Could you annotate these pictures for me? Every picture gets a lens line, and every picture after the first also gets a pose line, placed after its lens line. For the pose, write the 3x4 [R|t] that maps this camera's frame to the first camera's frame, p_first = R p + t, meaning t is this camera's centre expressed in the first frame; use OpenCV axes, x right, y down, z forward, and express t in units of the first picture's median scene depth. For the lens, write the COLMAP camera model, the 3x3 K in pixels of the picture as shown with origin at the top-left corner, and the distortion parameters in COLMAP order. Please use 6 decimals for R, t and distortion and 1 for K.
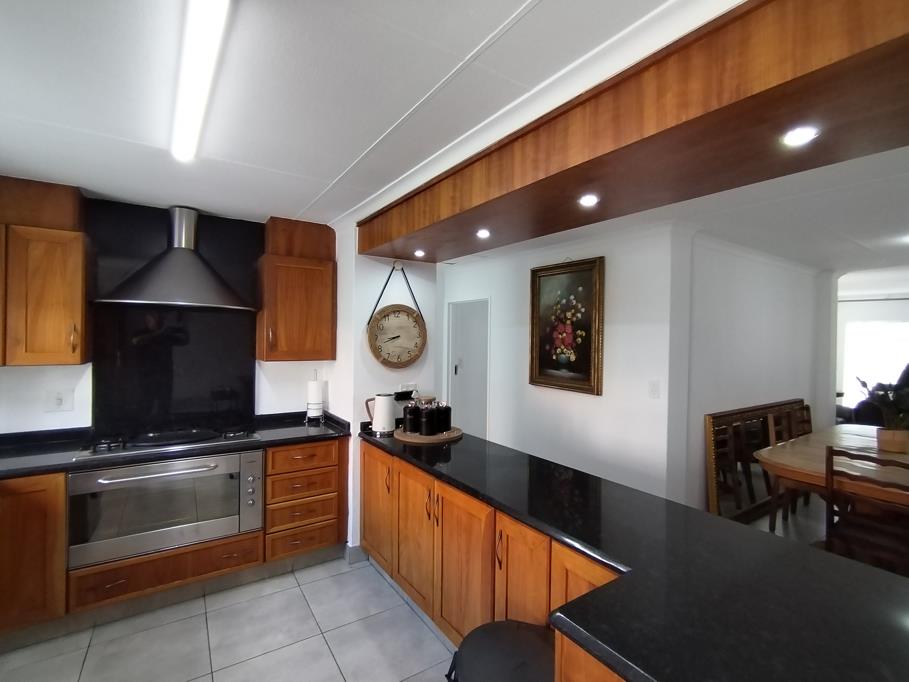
lens RADIAL K [[430.2, 0, 455.7], [0, 430.2, 337.6], [0, 0, 1]] dist [-0.003529, 0.000177]
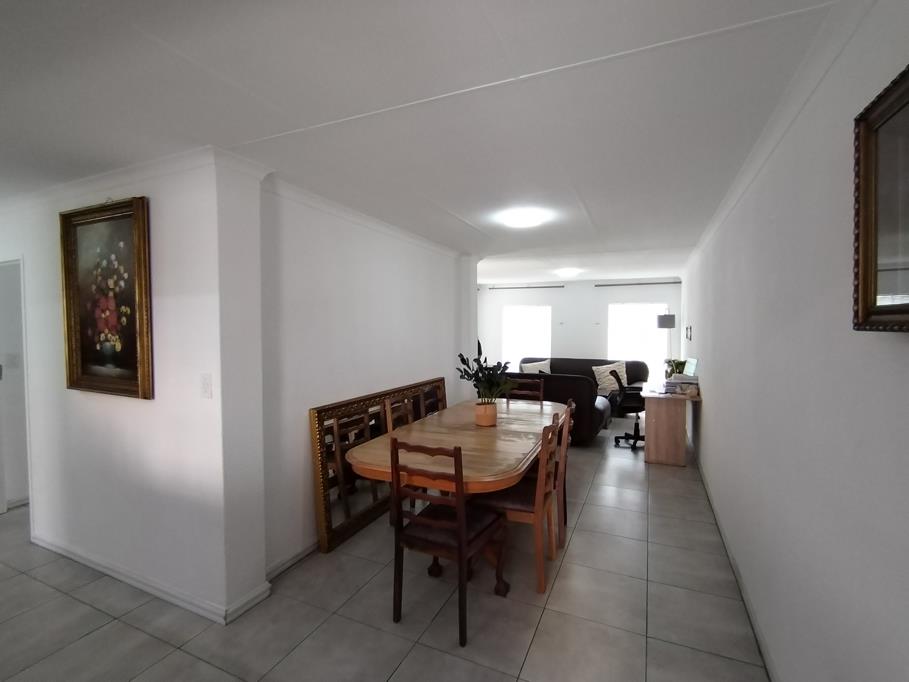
lens RADIAL K [[430.2, 0, 452.4], [0, 430.2, 337.7], [0, 0, 1]] dist [-0.003529, 0.000177]
pose [[0.854172, -0.028087, 0.519231, 0.367225], [0.014203, 0.999428, 0.030697, 0.019376], [-0.519796, -0.018845, 0.854082, 0.145879]]
